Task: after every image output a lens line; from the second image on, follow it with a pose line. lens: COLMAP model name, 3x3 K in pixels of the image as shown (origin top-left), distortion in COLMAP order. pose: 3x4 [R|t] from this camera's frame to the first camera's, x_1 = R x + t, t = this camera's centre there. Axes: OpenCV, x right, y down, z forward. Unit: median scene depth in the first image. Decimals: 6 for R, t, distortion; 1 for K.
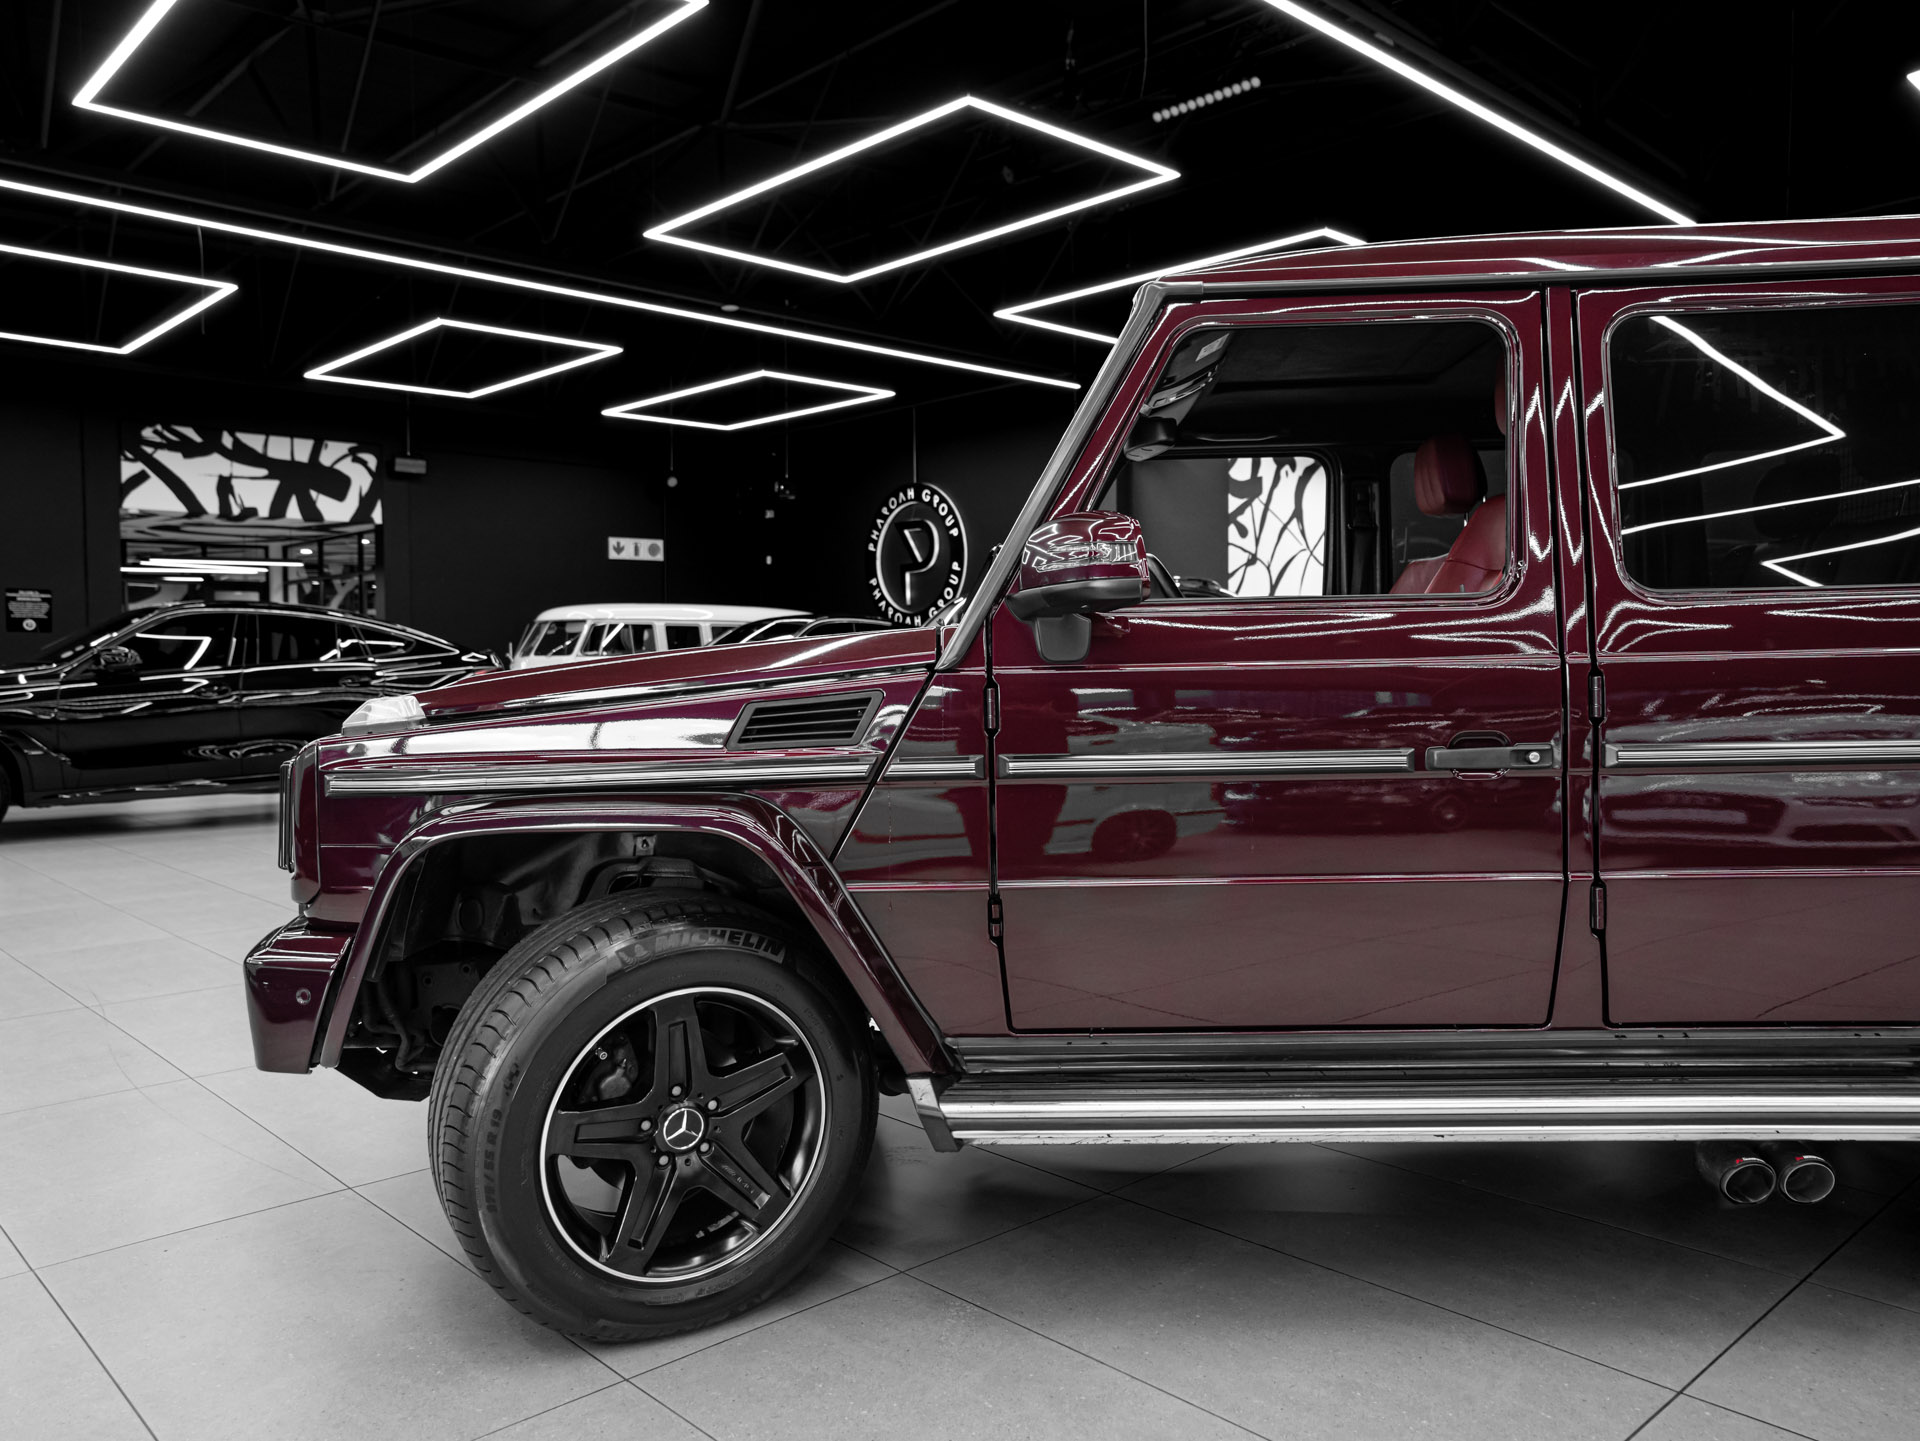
lens RADIAL K [[1457.6, 0, 966.5], [0, 1457.6, 711.7], [0, 0, 1]] dist [-0.025991, 0.060592]
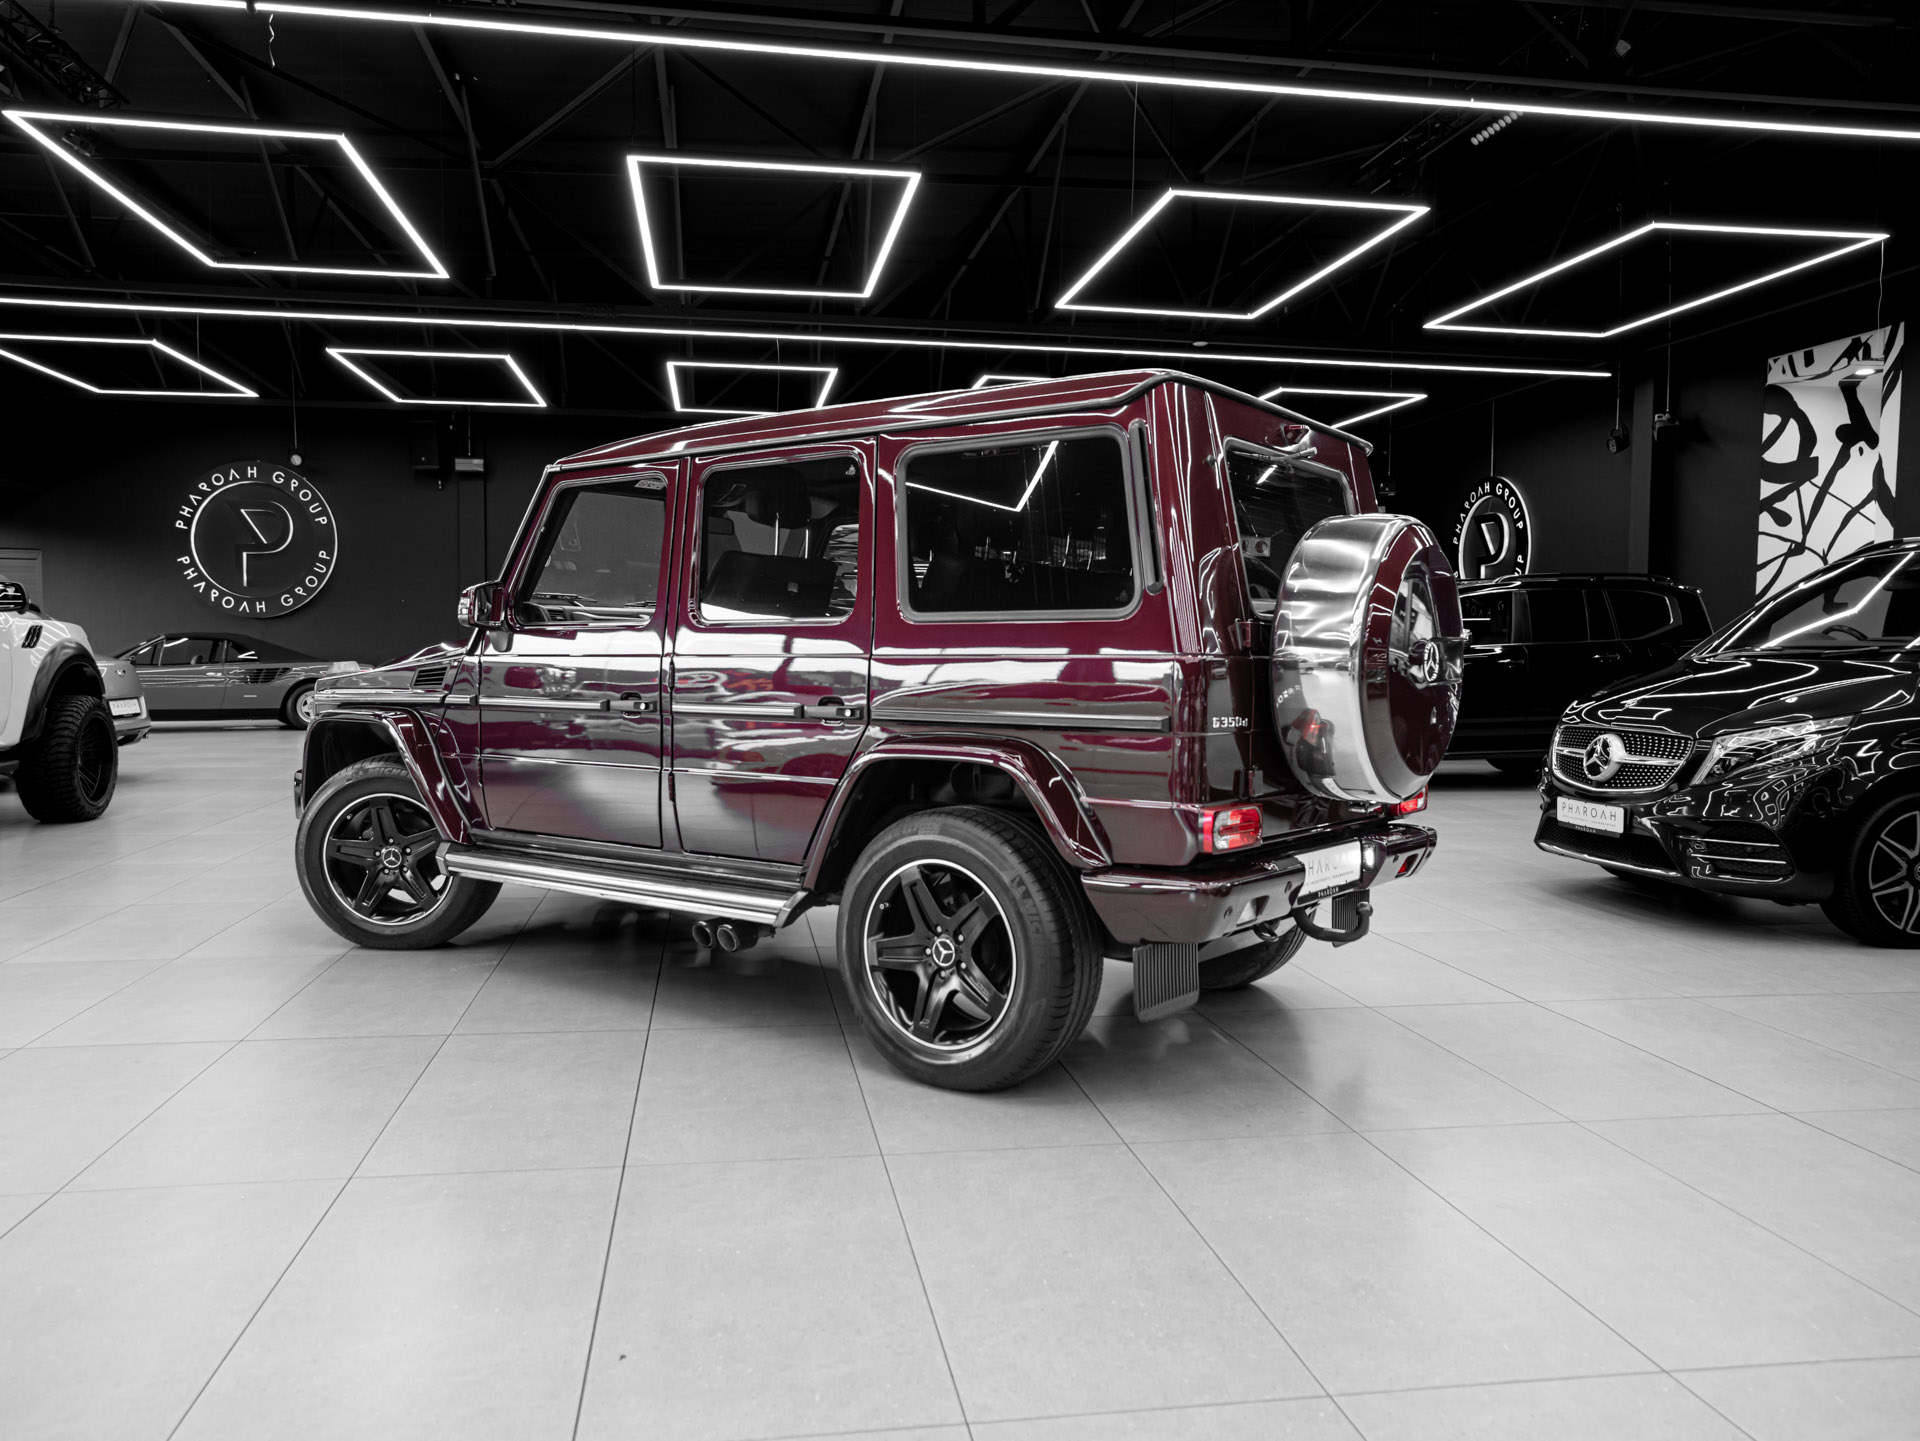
lens RADIAL K [[1457.6, 0, 941.0], [0, 1457.6, 712.4], [0, 0, 1]] dist [-0.025991, 0.060592]
pose [[0.824207, 0.043838, -0.564589, 0.277797], [-0.037423, 0.999036, 0.022940, -0.003058], [0.565050, 0.002221, 0.825054, -0.057542]]
